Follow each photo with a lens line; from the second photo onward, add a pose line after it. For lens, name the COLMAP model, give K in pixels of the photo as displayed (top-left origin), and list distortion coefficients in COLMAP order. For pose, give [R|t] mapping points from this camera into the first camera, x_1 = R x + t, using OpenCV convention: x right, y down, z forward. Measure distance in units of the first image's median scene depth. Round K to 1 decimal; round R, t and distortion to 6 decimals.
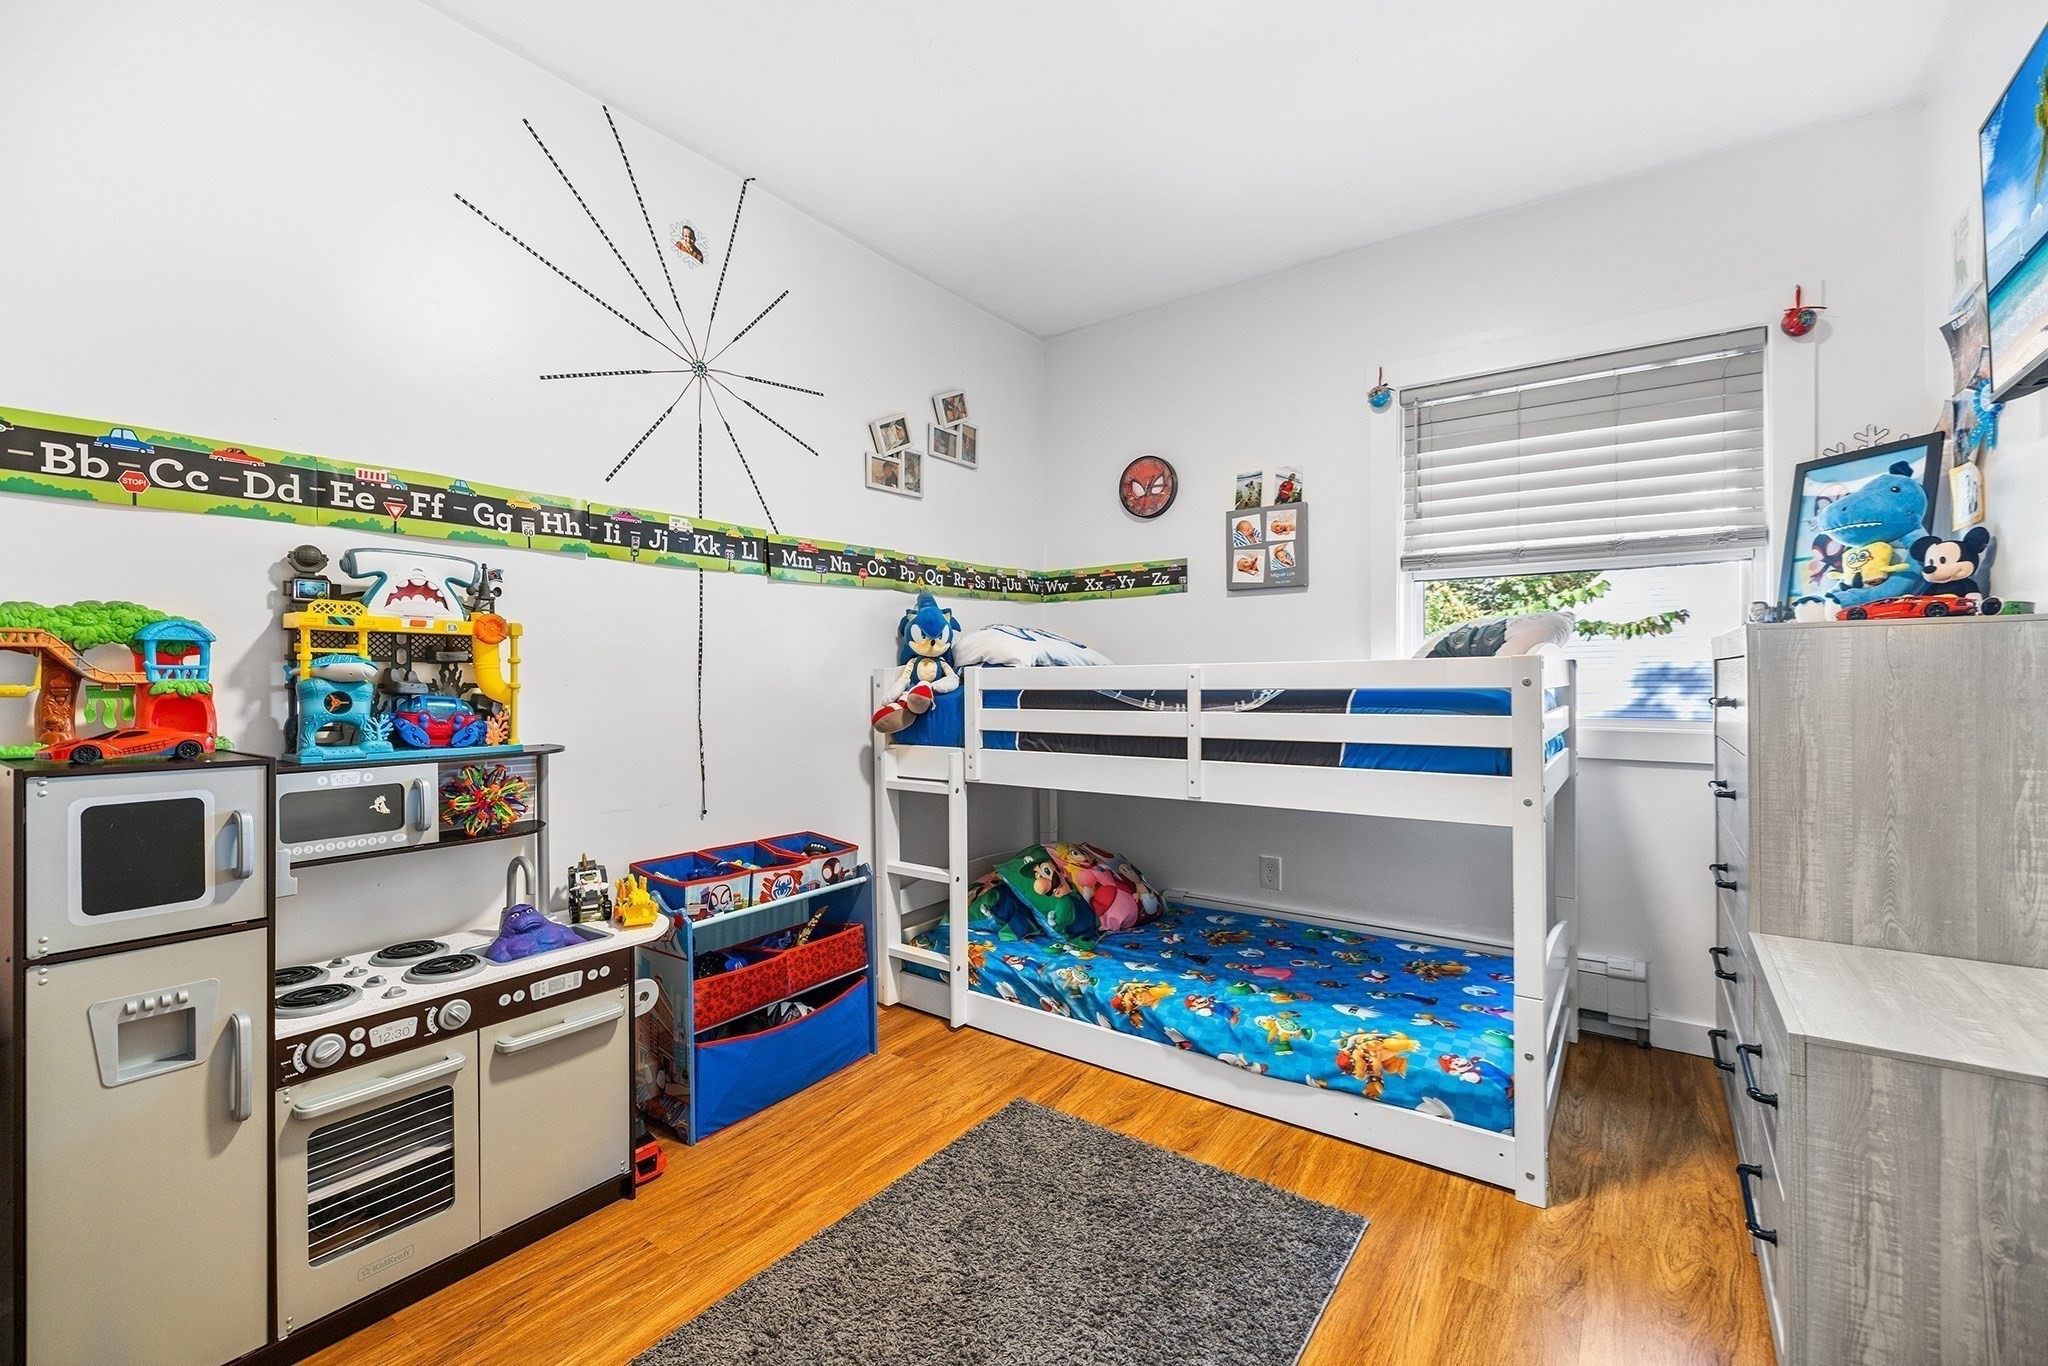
lens RADIAL K [[864.8, 0, 1021.8], [0, 864.8, 683.9], [0, 0, 1]] dist [0.001302, 0.000386]
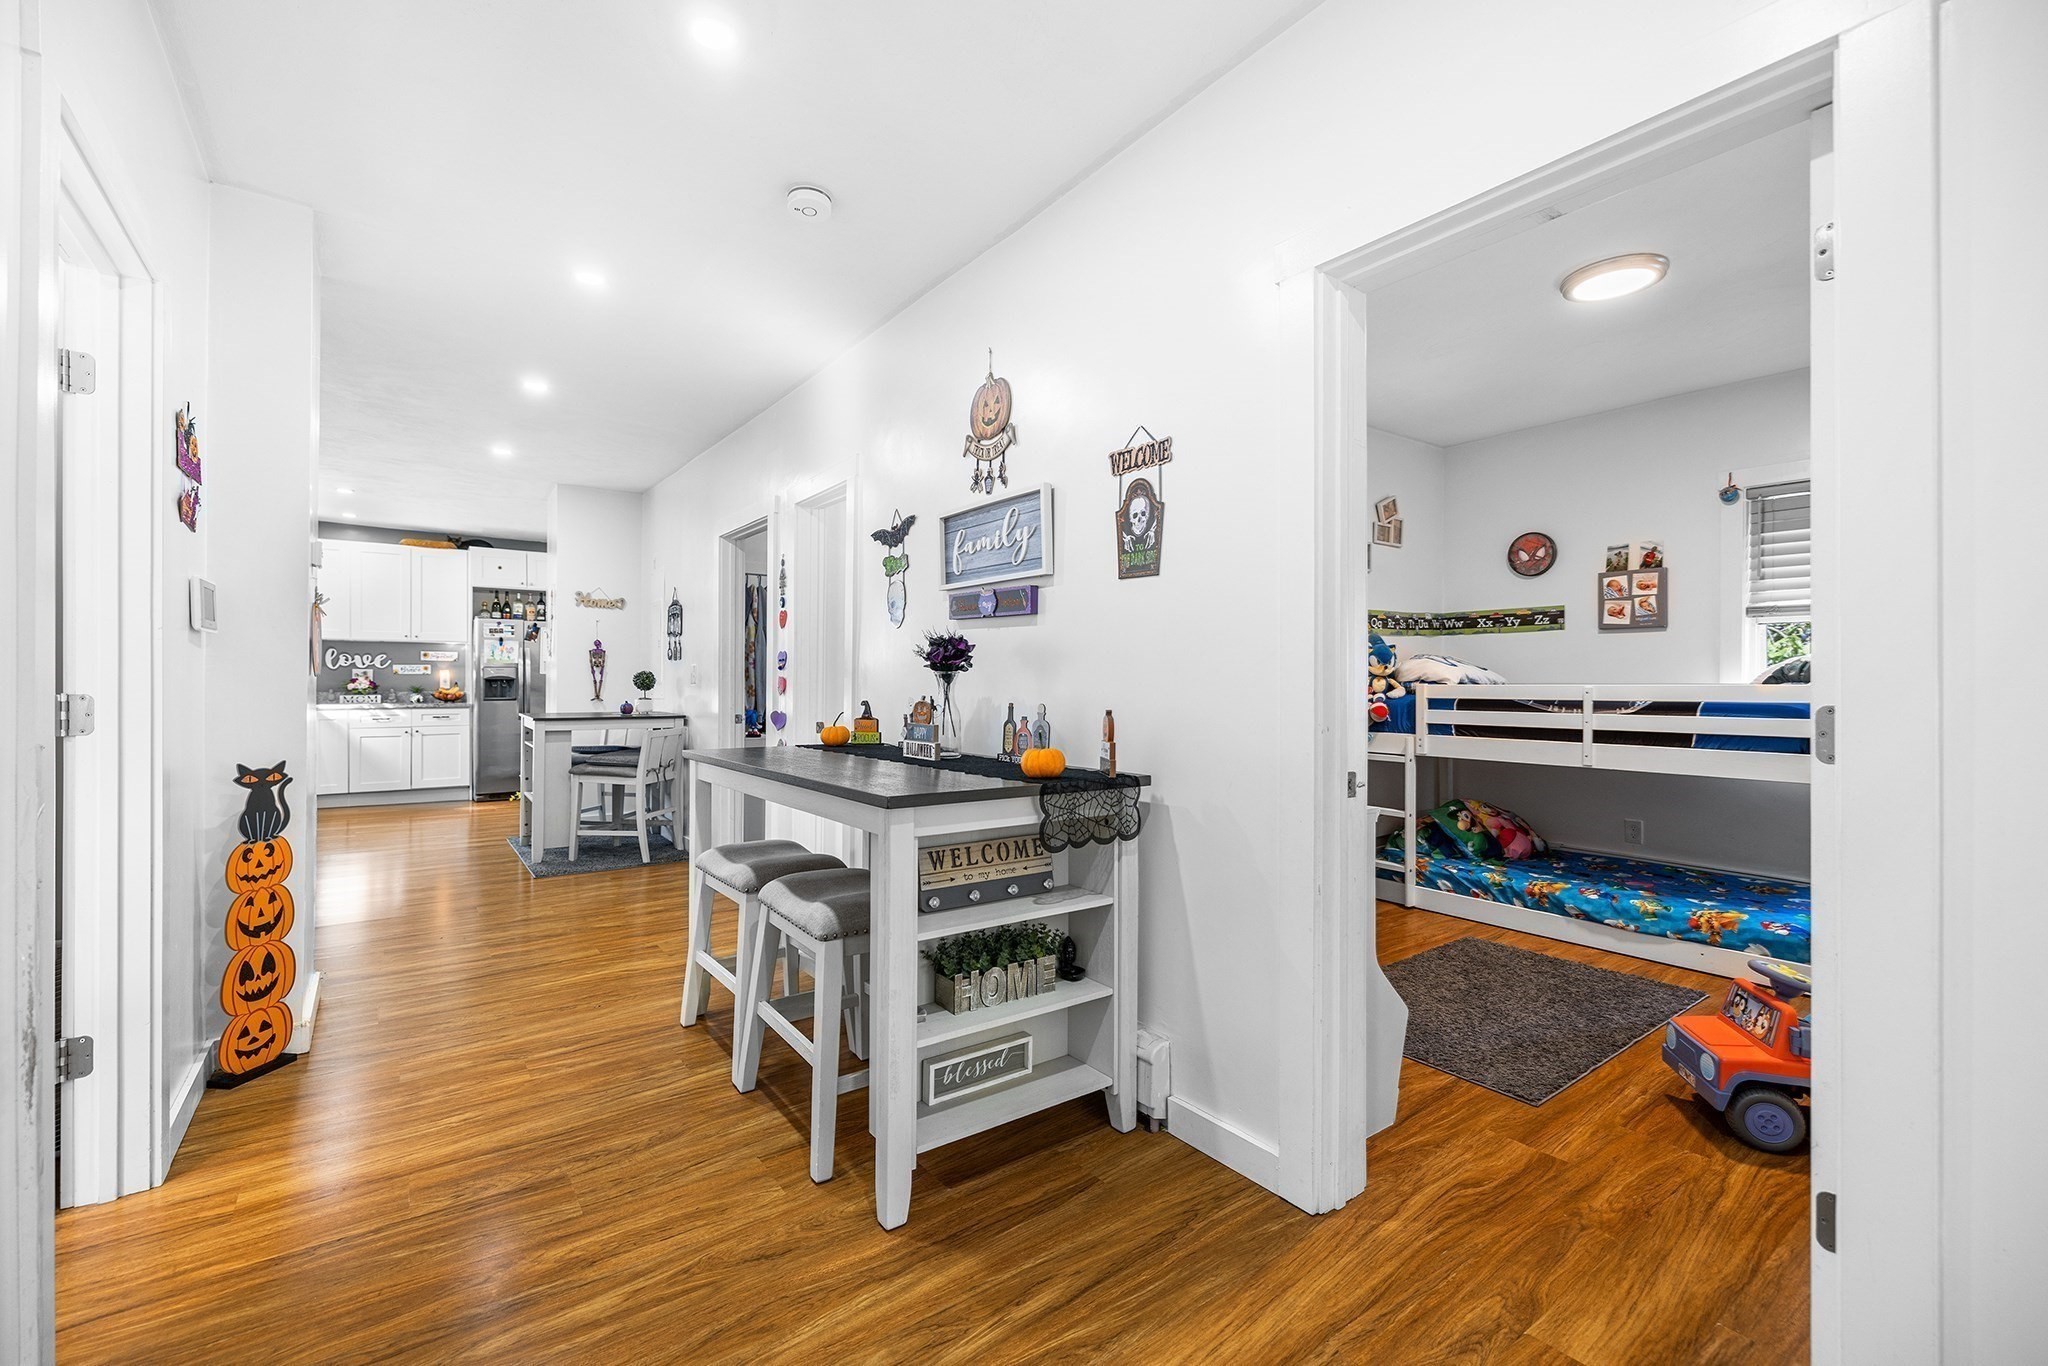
lens RADIAL K [[864.8, 0, 1023.1], [0, 864.8, 681.9], [0, 0, 1]] dist [0.001302, 0.000386]
pose [[0.952760, 0.008835, -0.303596, -0.273880], [-0.009860, 0.999950, -0.001843, -0.012859], [0.303564, 0.004750, 0.952799, -0.754748]]
